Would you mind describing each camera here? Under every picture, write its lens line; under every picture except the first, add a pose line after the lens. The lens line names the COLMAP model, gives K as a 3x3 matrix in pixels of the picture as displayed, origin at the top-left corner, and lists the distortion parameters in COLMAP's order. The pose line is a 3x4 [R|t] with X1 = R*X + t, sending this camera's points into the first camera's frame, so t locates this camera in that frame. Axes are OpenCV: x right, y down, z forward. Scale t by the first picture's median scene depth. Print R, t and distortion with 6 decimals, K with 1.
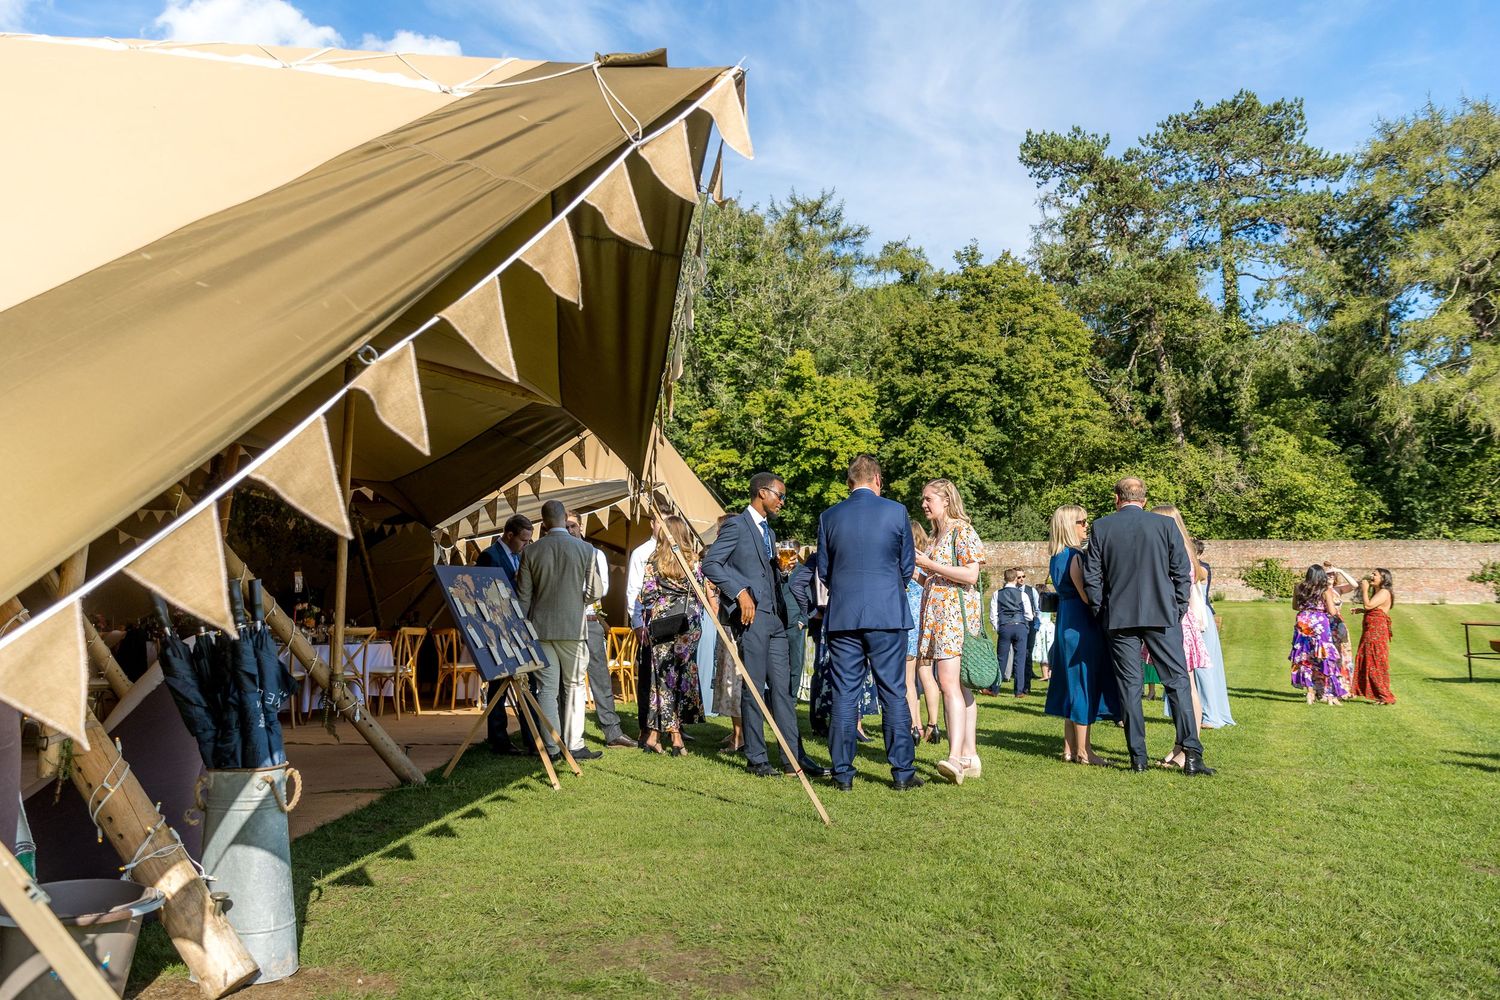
lens RADIAL K [[1051.7, 0, 748.1], [0, 1051.7, 500.6], [0, 0, 1]] dist [0.010679, -0.003566]
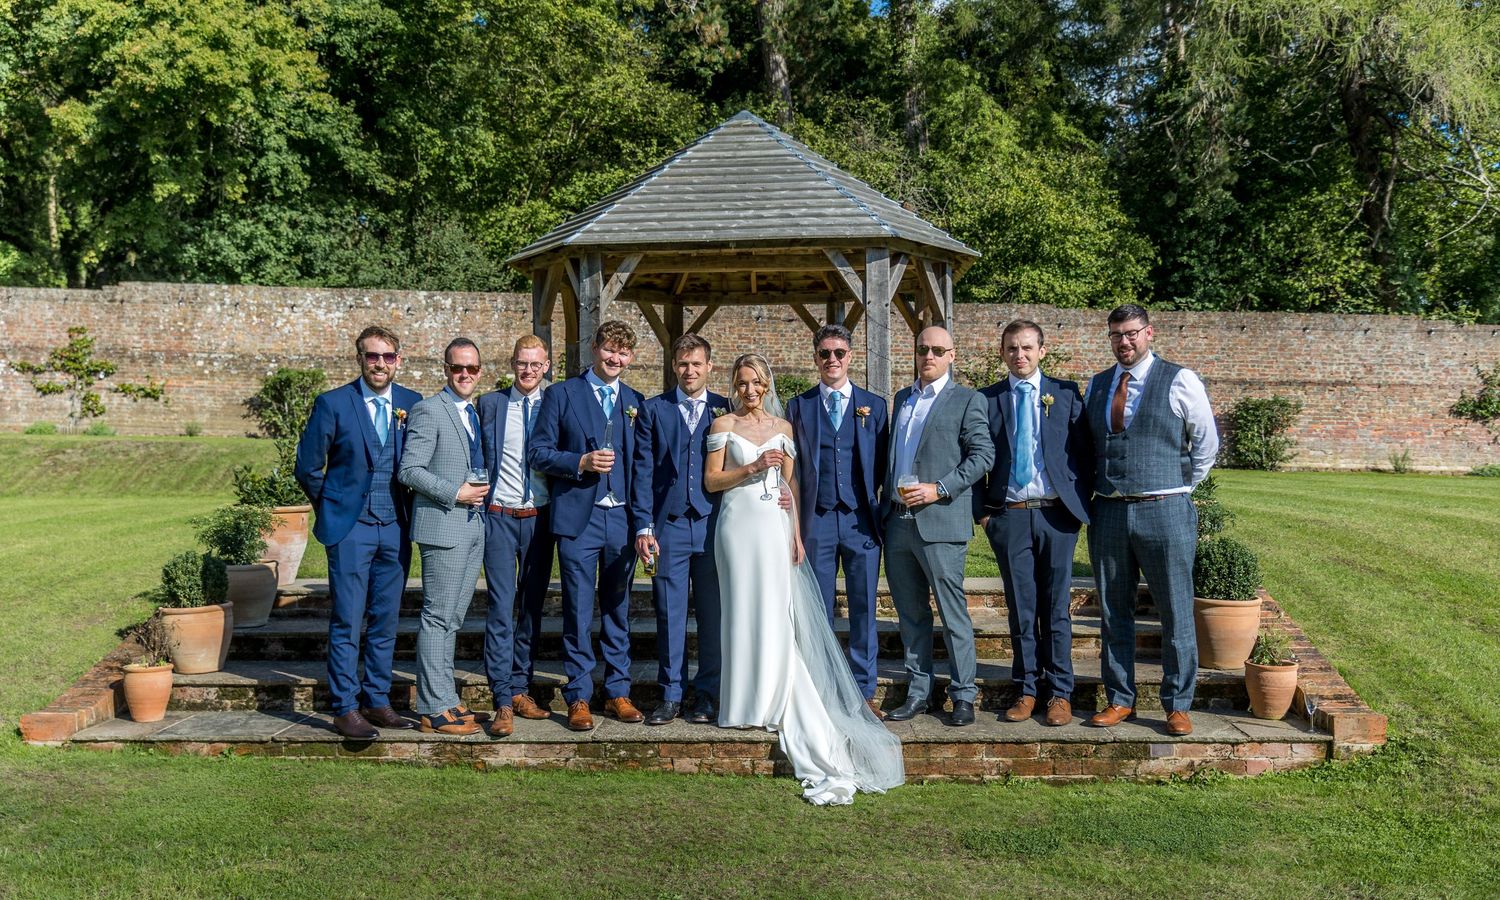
lens RADIAL K [[1470.3, 0, 749.5], [0, 1470.3, 450.1], [0, 0, 1]] dist [0.002391, 0.000000]
pose [[0.911343, 0.006231, 0.411601, 0.144518], [-0.046697, 0.994996, 0.088329, 0.040204], [-0.408991, -0.099719, 0.907073, 0.455052]]
